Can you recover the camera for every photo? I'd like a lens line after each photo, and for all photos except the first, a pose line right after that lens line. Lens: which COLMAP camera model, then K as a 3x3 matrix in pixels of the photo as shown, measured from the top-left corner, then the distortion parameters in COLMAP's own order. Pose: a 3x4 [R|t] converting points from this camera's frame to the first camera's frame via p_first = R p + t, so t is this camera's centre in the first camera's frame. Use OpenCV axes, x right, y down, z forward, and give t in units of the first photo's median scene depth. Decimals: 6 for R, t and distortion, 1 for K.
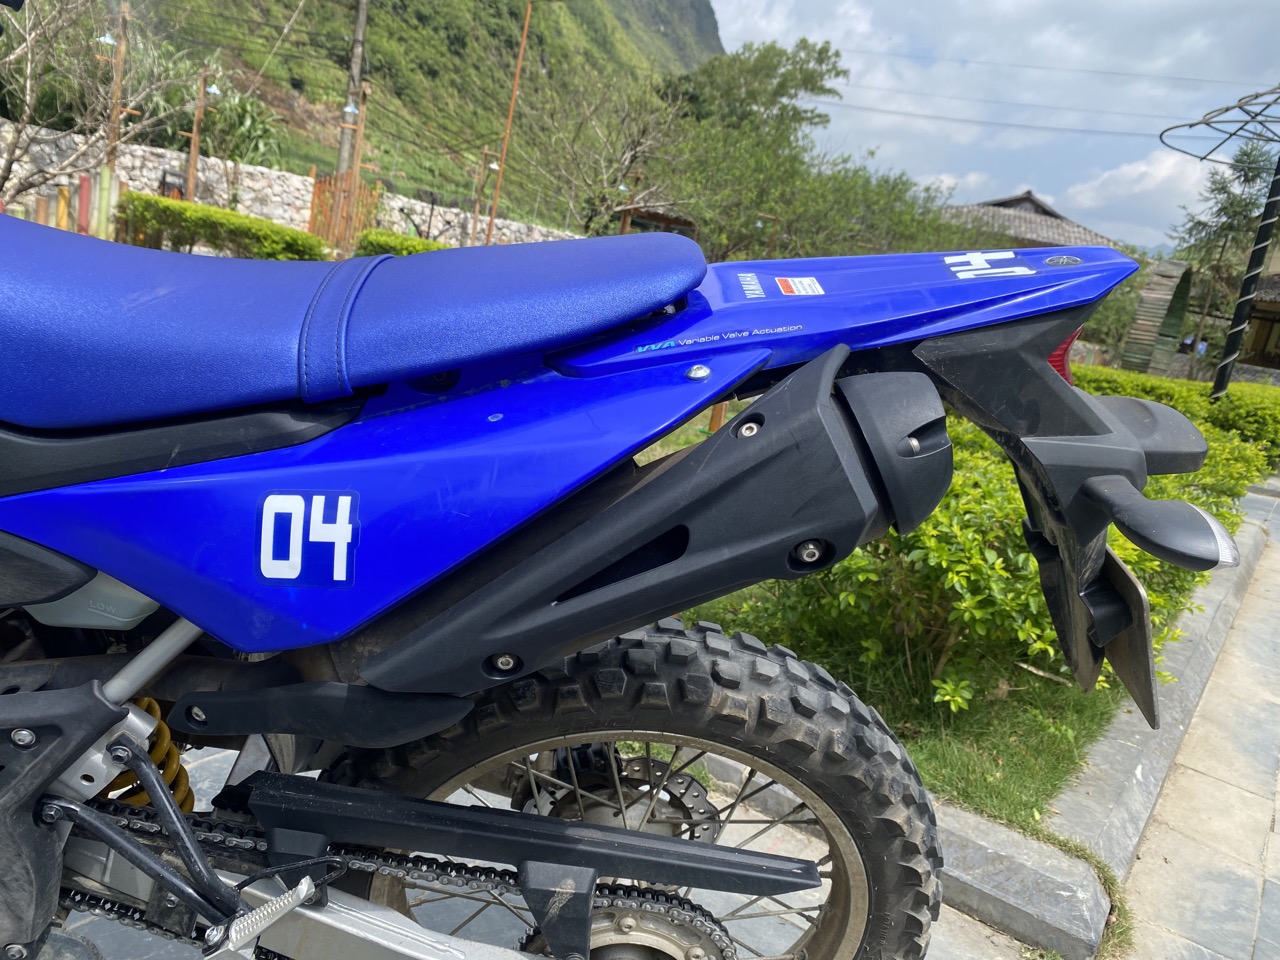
lens RADIAL K [[982.1, 0, 627.3], [0, 982.1, 455.3], [0, 0, 1]] dist [0.006191, -0.005461]
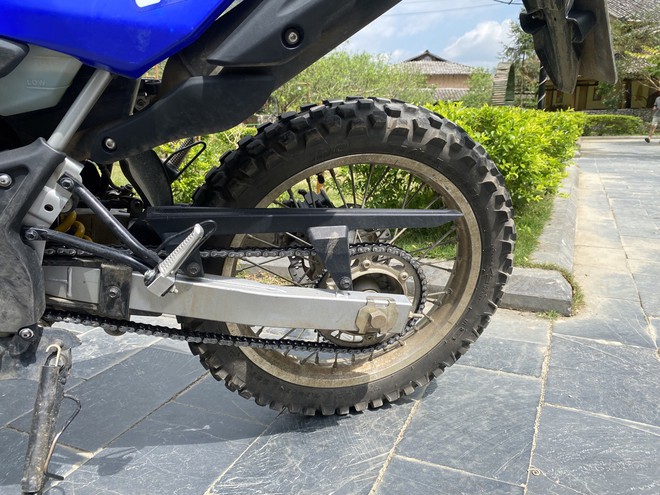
lens RADIAL K [[508.2, 0, 322.3], [0, 508.2, 234.8], [0, 0, 1]] dist [0.007627, -0.005402]
pose [[0.968086, -0.220469, 0.119176, -0.183906], [0.216386, 0.975207, 0.046348, 0.369795], [-0.126440, -0.019081, 0.991791, 0.078020]]
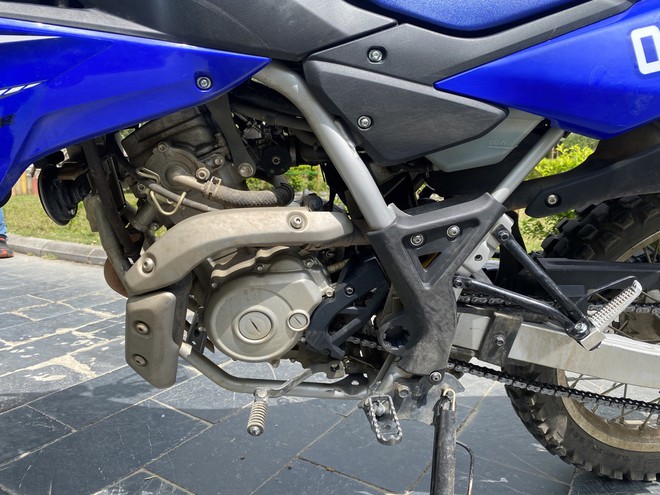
lens RADIAL K [[516.7, 0, 327.0], [0, 516.7, 235.1], [0, 0, 1]] dist [-0.005605, -0.004771]
pose [[0.983921, -0.177275, -0.021737, -0.669617], [0.175936, 0.982978, -0.052916, 0.248424], [0.030747, 0.048241, 0.998362, 0.070031]]
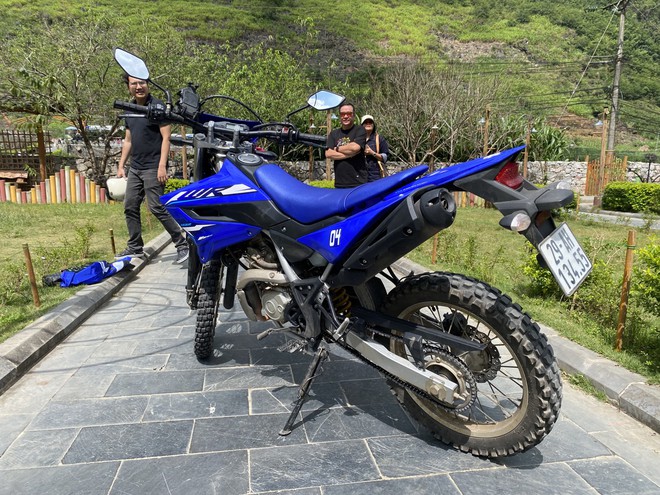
lens RADIAL K [[506.4, 0, 323.5], [0, 506.4, 234.8], [0, 0, 1]] dist [0.006191, -0.005461]
pose [[0.667017, -0.082271, -0.740486, 1.119440], [-0.032010, 0.989802, -0.138804, 0.309478], [0.744354, 0.116288, 0.657582, -0.547993]]
